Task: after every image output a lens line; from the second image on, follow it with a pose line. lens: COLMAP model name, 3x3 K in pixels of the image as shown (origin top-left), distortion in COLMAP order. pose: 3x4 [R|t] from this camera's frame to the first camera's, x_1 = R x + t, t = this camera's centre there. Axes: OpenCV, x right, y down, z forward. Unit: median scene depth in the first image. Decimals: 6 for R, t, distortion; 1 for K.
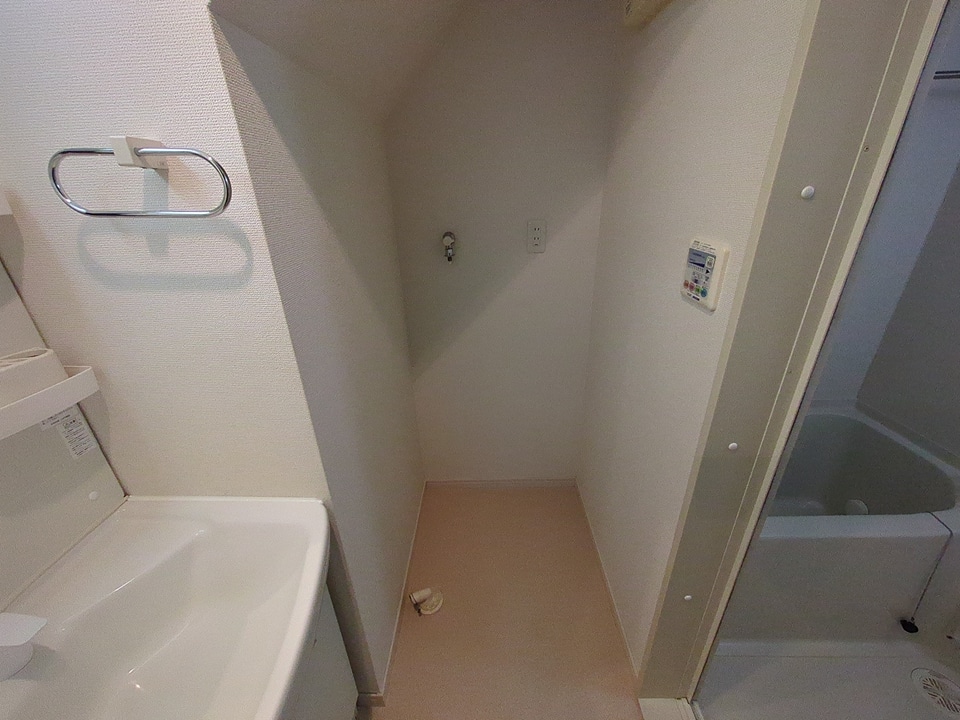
lens RADIAL K [[379.0, 0, 480.0], [0, 379.0, 360.0], [0, 0, 1]] dist [0.002618, 0.000159]
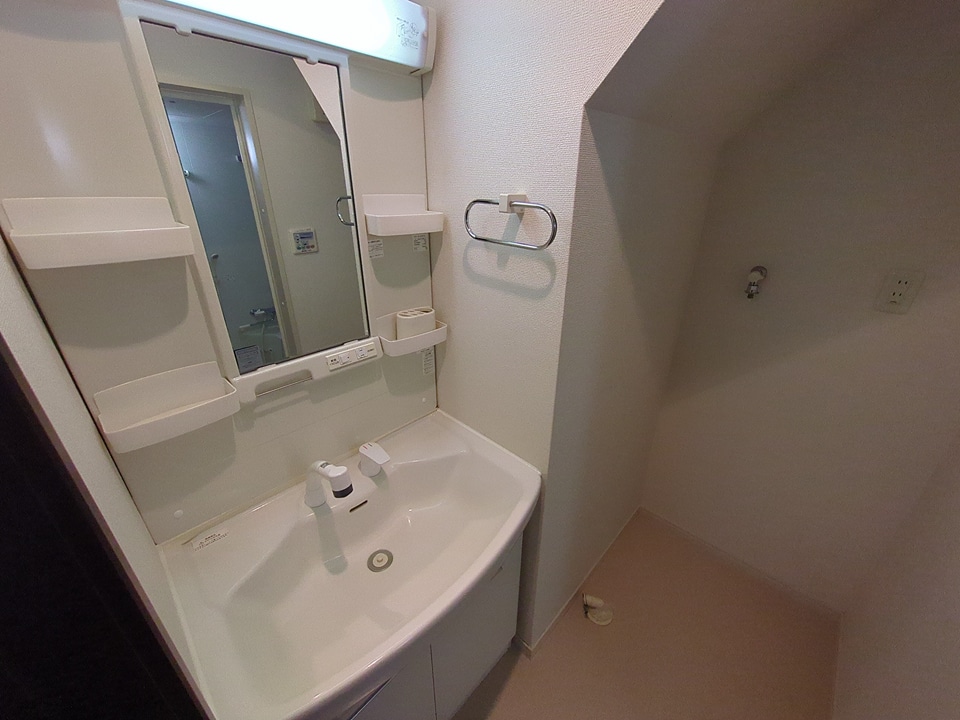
lens RADIAL K [[379.0, 0, 480.0], [0, 379.0, 360.0], [0, 0, 1]] dist [0.002618, 0.000159]
pose [[0.730303, 0.313881, -0.606742, 0.101551], [-0.303573, 0.944788, 0.123364, -0.096299], [0.611964, 0.094098, 0.785268, -0.173002]]
